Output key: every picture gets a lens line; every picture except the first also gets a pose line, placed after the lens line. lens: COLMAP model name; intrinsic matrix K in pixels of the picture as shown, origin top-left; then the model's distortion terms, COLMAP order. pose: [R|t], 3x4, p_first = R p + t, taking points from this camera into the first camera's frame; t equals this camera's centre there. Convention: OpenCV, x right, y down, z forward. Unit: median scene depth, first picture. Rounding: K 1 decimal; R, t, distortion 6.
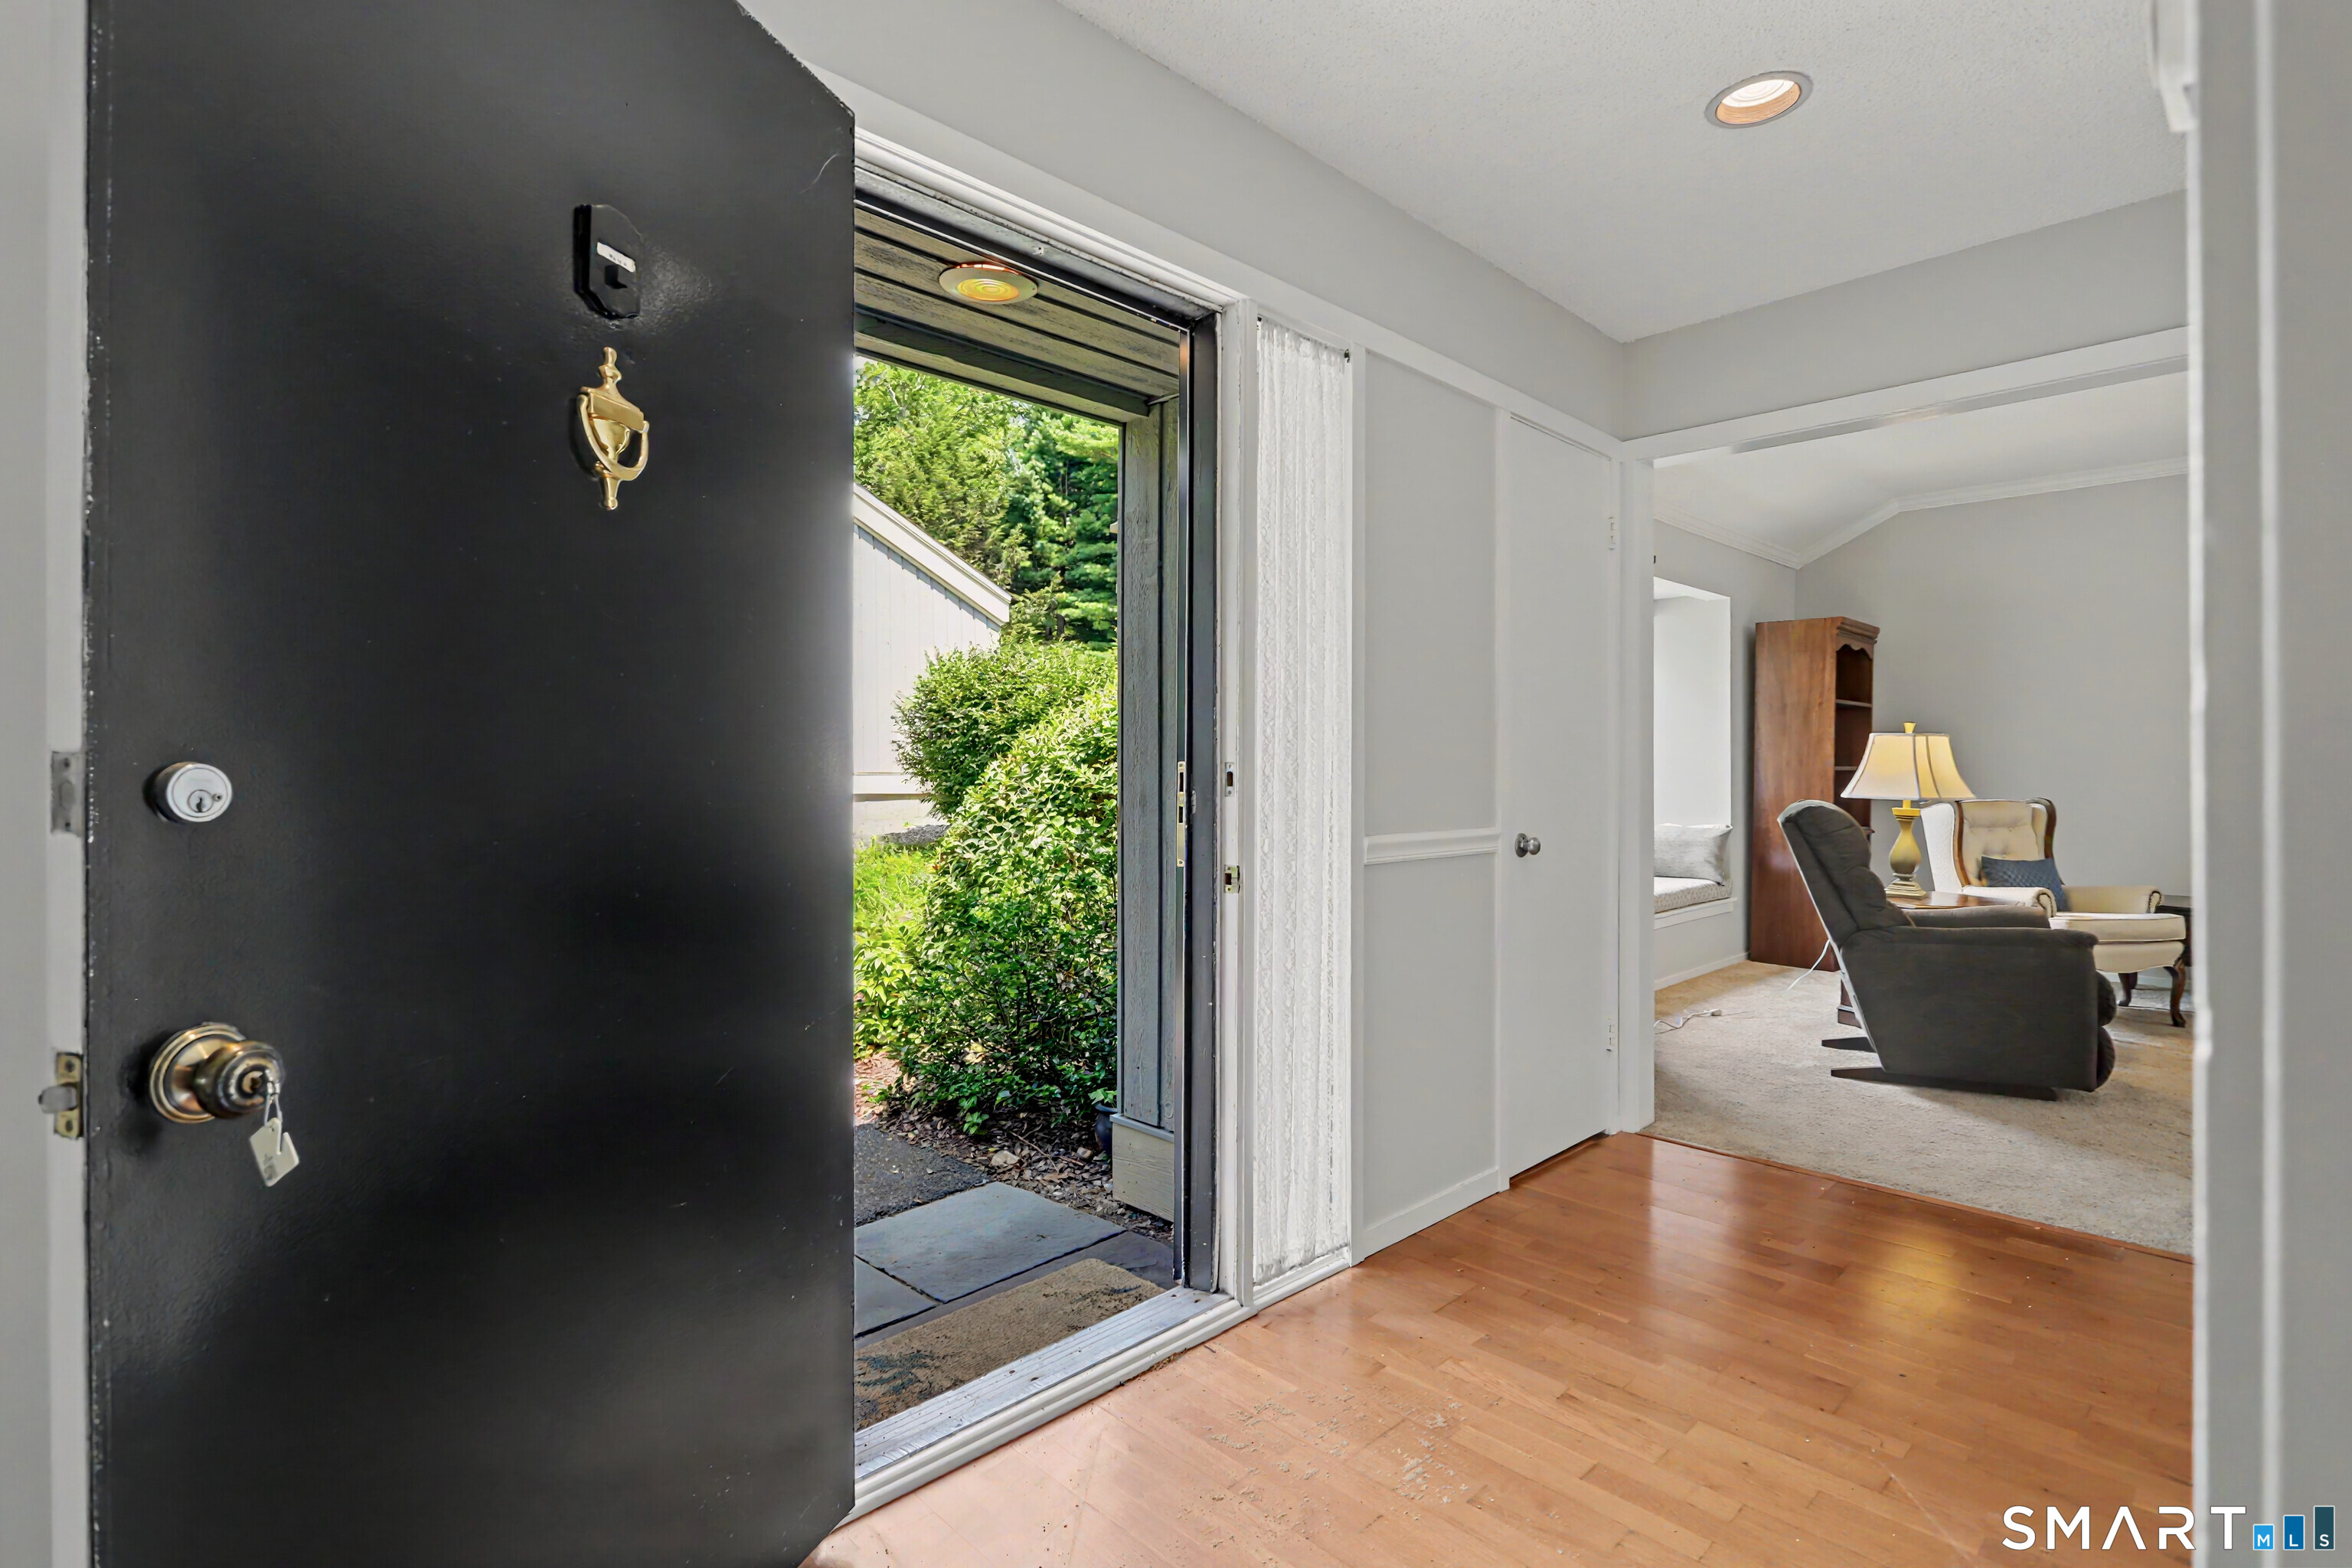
lens RADIAL K [[1118.0, 0, 1178.8], [0, 1118.0, 765.4], [0, 0, 1]] dist [-0.014585, 0.006368]
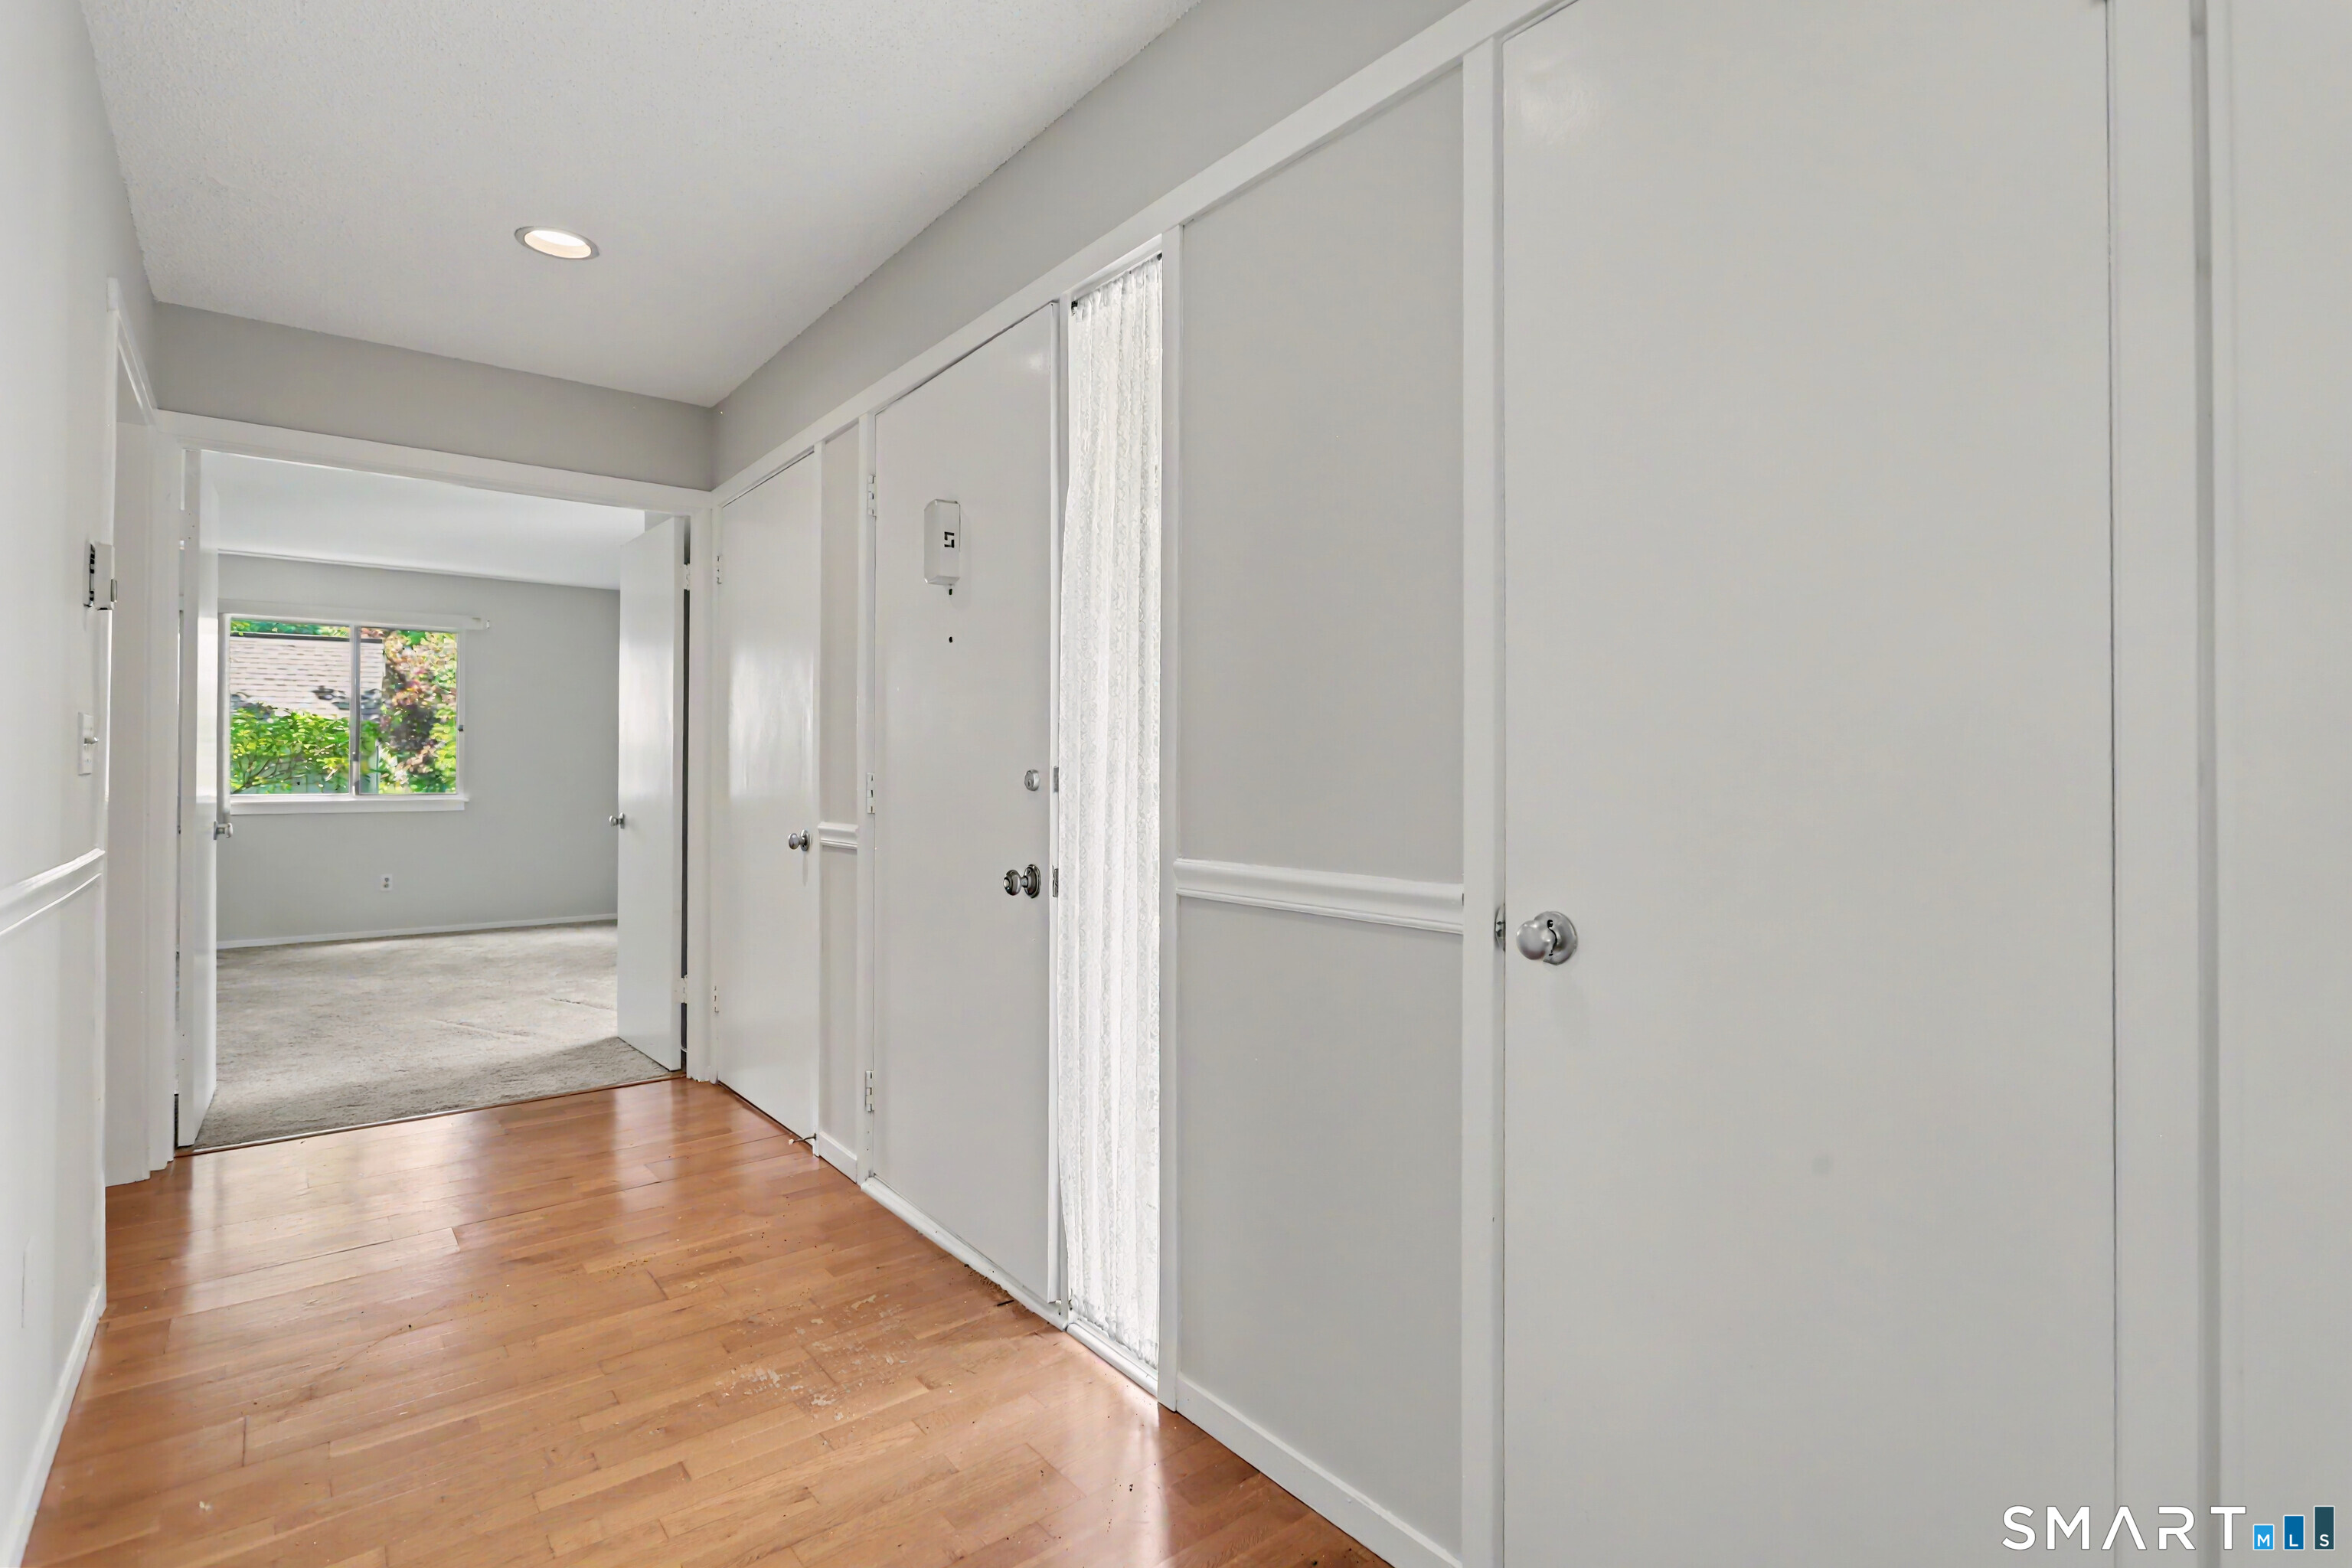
lens RADIAL K [[1118.0, 0, 1178.8], [0, 1118.0, 765.4], [0, 0, 1]] dist [-0.014585, 0.006368]
pose [[-0.077932, -0.009840, -0.996910, 0.802091], [0.001724, 0.999948, -0.010005, 0.005925], [0.996957, -0.002499, -0.077911, 0.912804]]
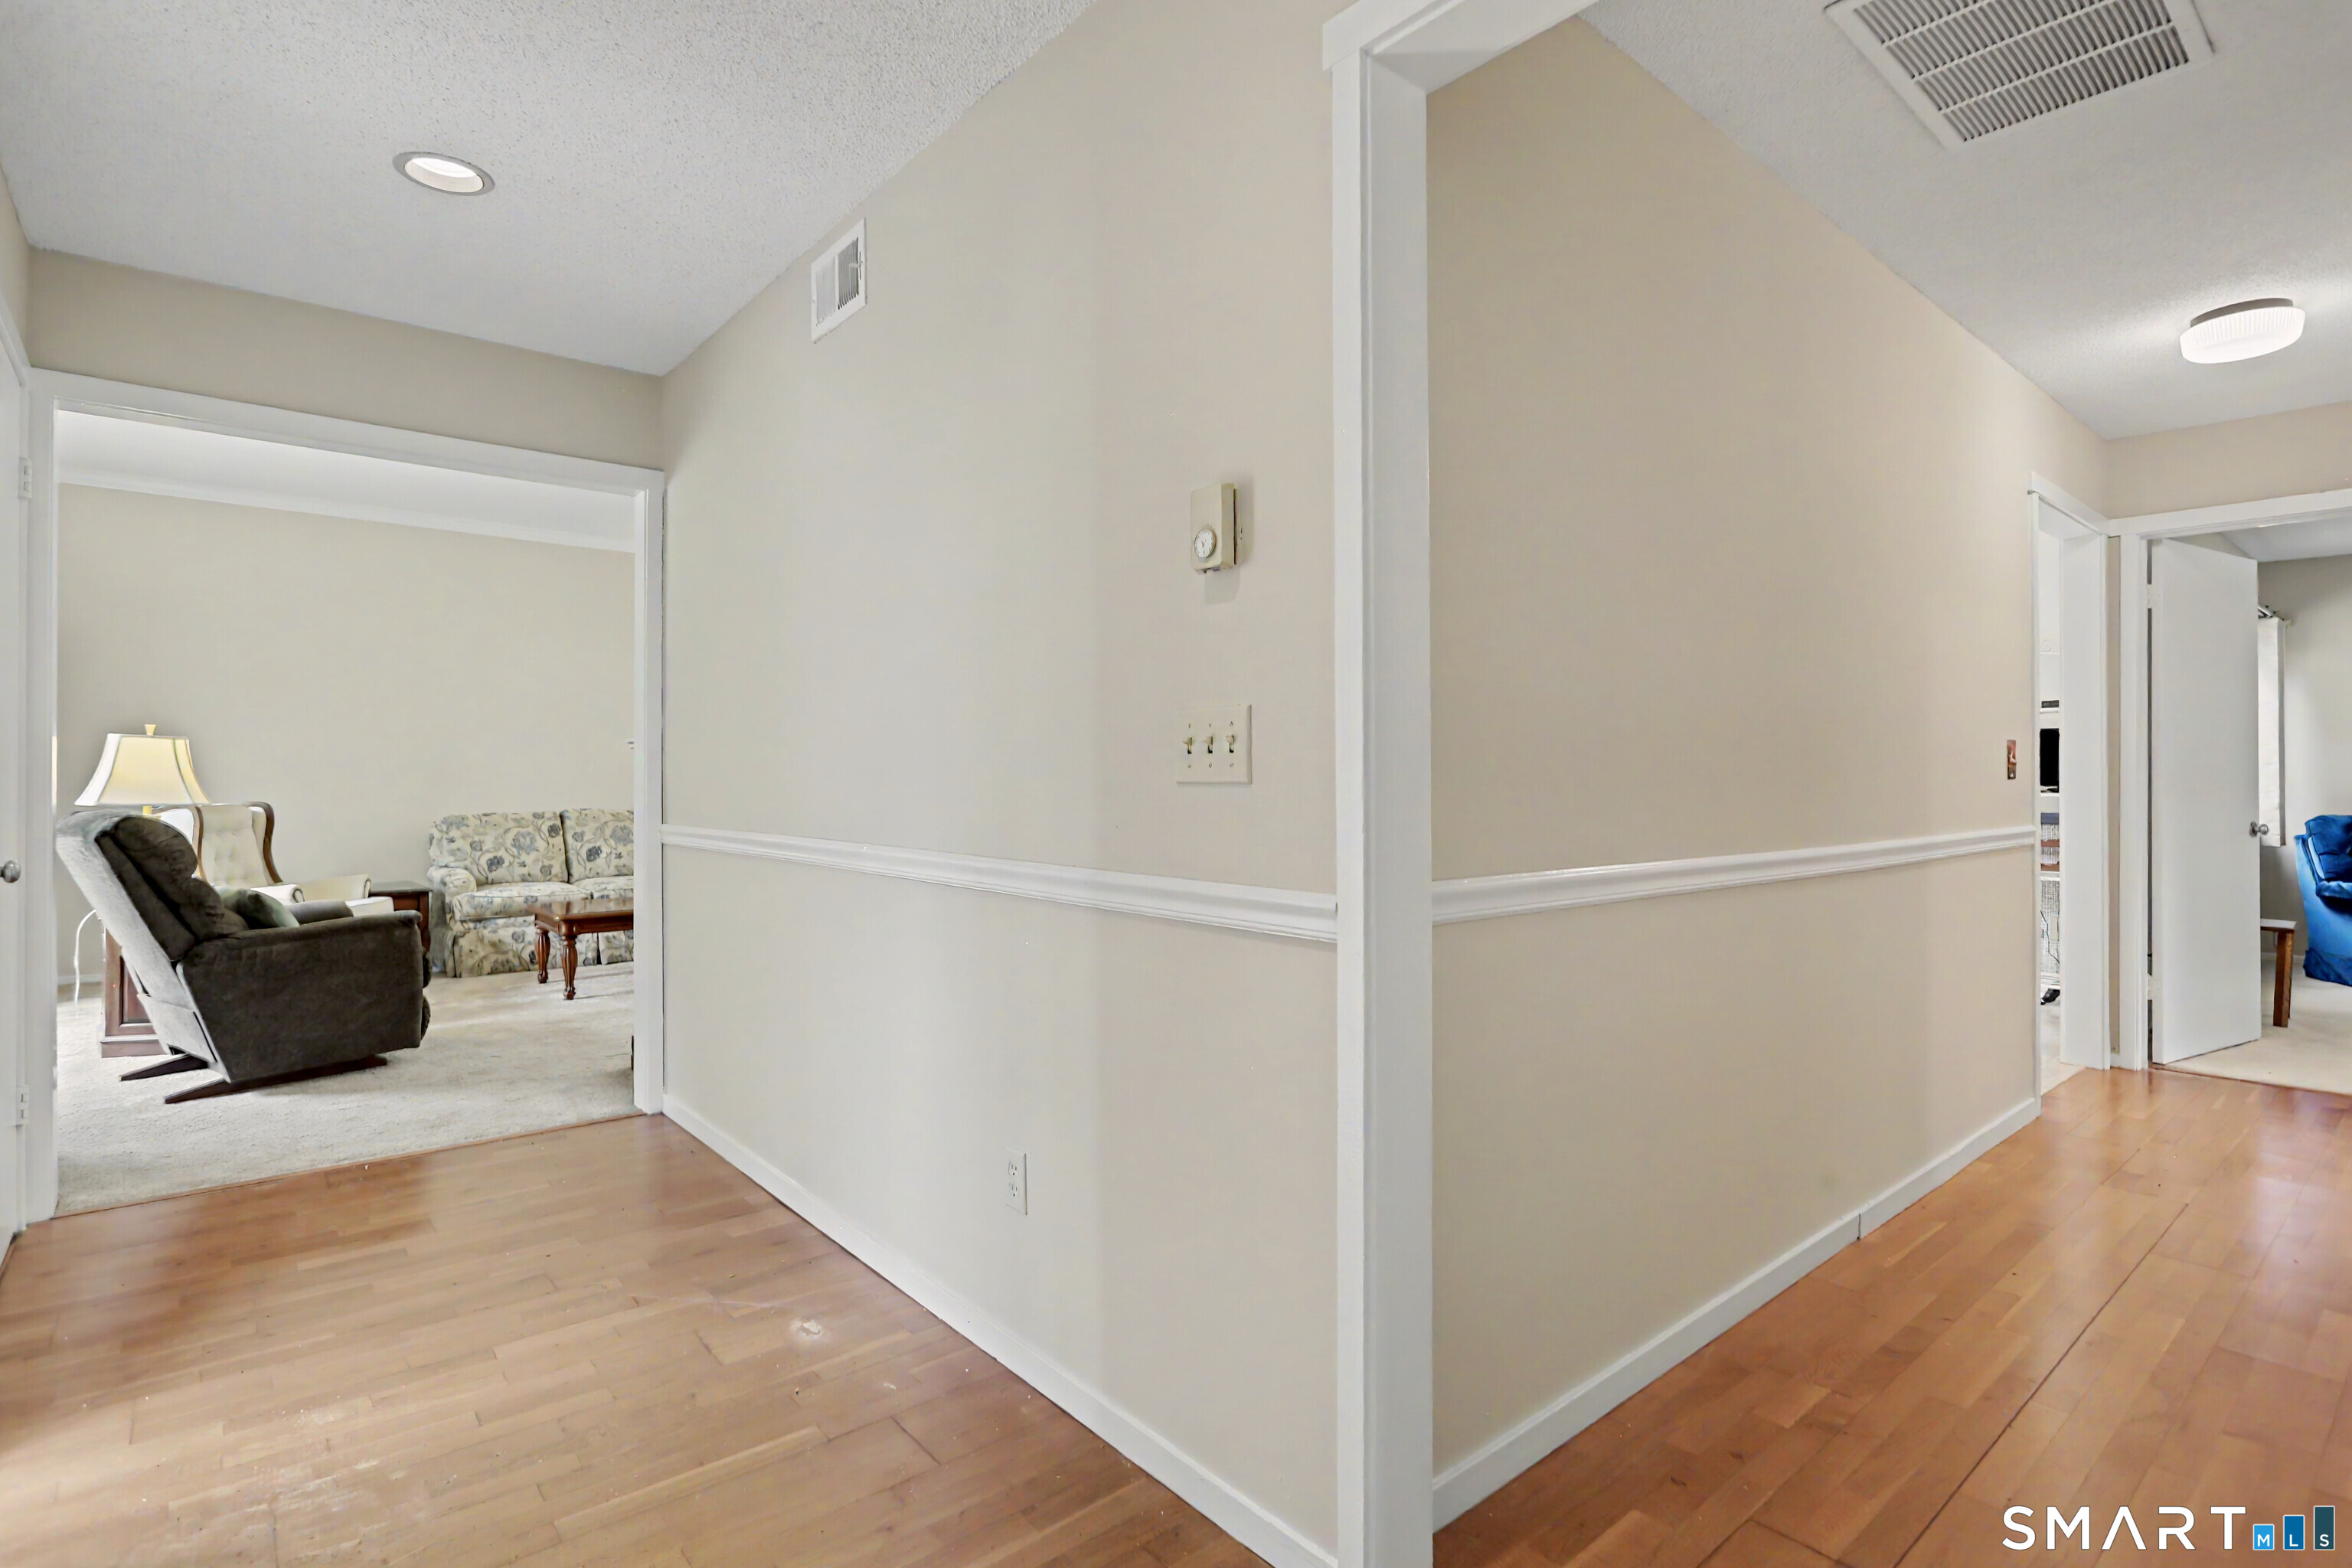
lens RADIAL K [[1118.0, 0, 1178.8], [0, 1118.0, 765.4], [0, 0, 1]] dist [-0.014585, 0.006368]
pose [[0.064431, 0.010056, 0.997871, -0.411915], [-0.009636, 0.999909, -0.009454, -0.005897], [-0.997876, -0.009007, 0.064522, 0.142097]]
